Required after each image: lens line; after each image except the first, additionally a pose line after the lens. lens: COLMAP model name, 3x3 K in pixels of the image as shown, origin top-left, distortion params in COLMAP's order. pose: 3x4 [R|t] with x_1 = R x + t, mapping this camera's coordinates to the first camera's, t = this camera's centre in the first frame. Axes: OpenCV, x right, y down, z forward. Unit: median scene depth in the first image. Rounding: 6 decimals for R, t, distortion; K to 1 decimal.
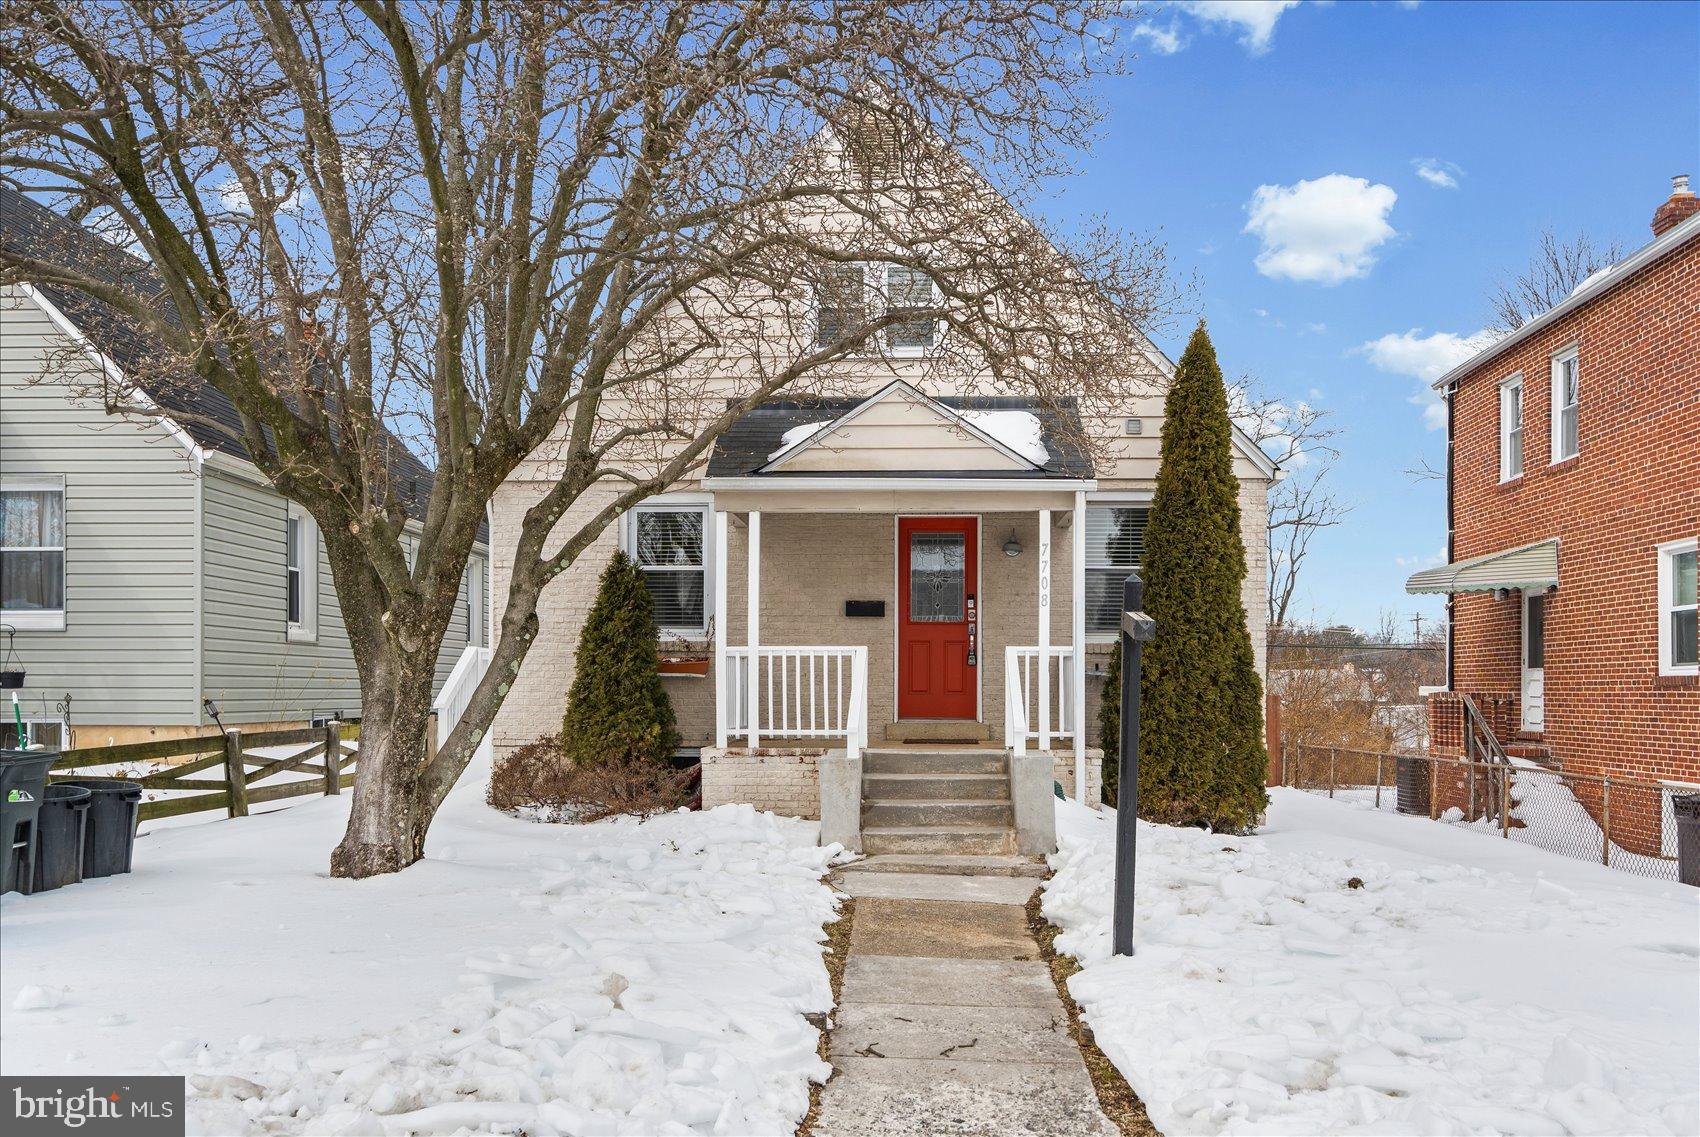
lens RADIAL K [[892.0, 0, 856.5], [0, 892.0, 498.1], [0, 0, 1]] dist [0.005048, 0.000981]
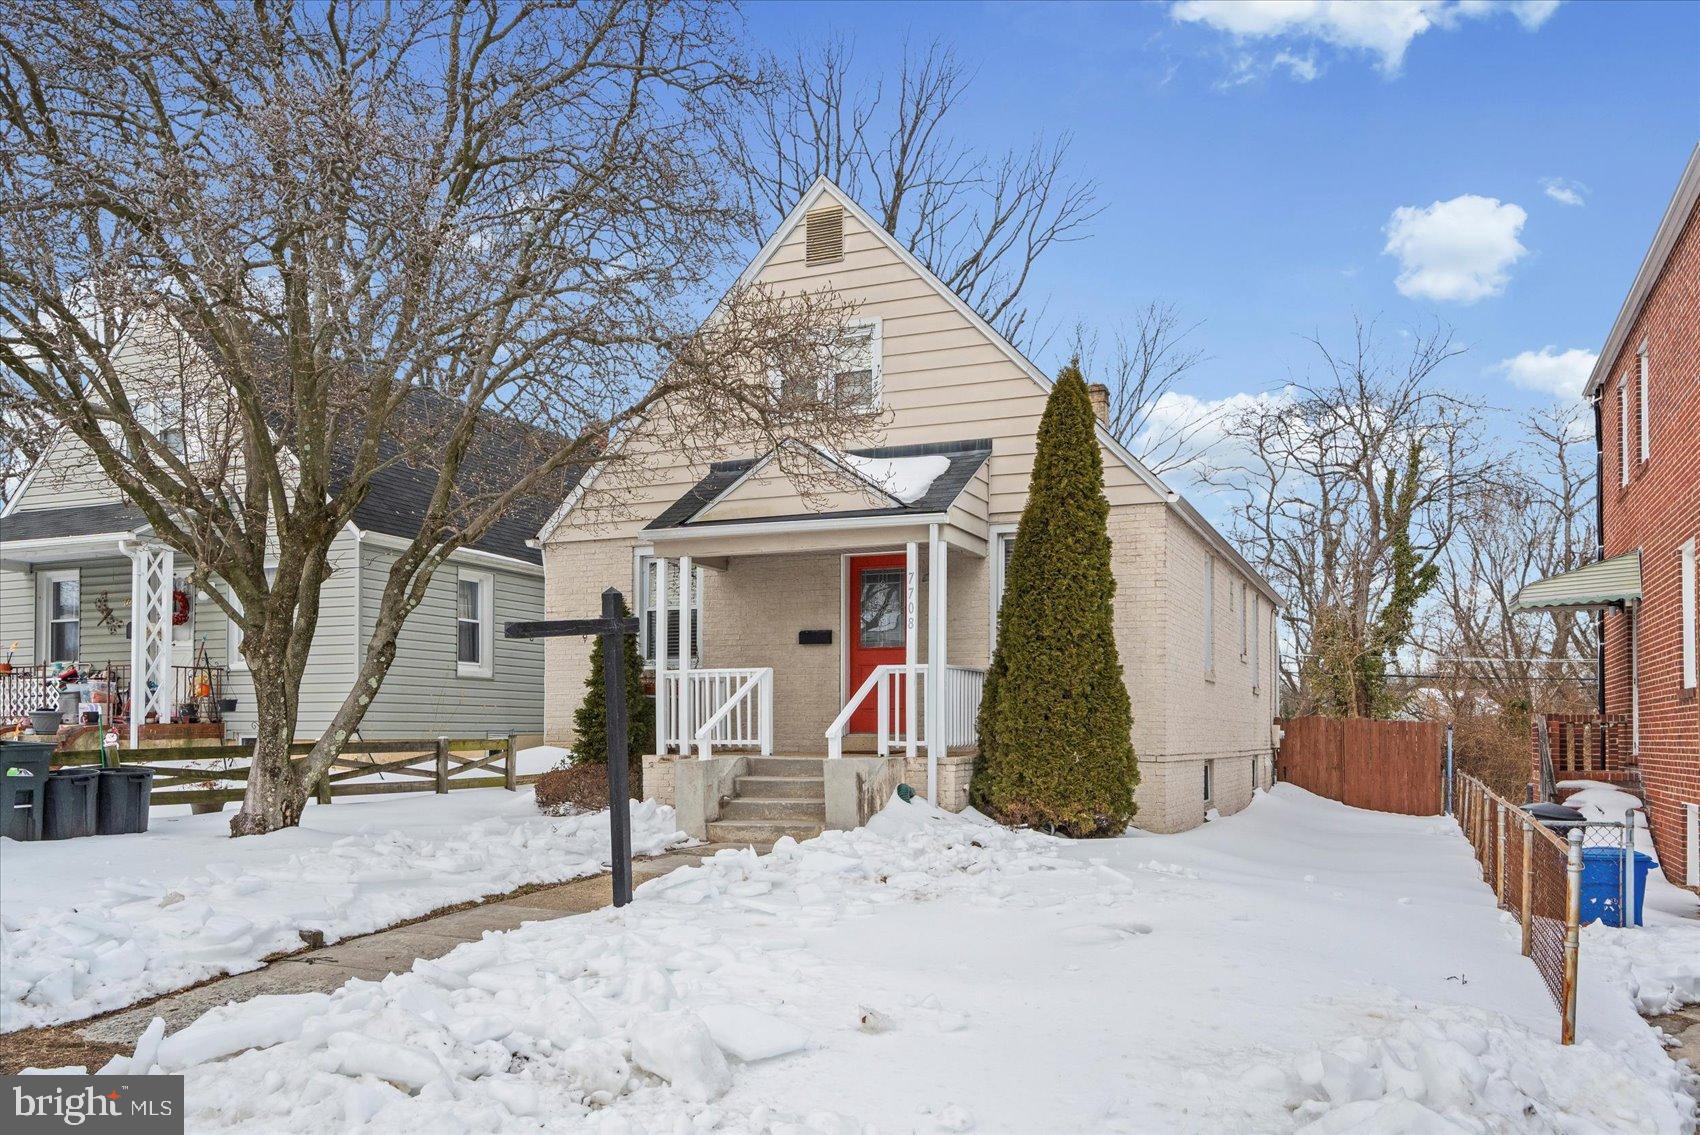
lens RADIAL K [[801.3, 0, 860.9], [0, 801.3, 537.6], [0, 0, 1]] dist [0.004430, 0.001029]
pose [[0.974539, -0.053020, -0.217859, 0.366511], [0.050075, 0.998564, -0.019023, 0.022794], [0.218555, 0.007629, 0.975795, 0.007719]]
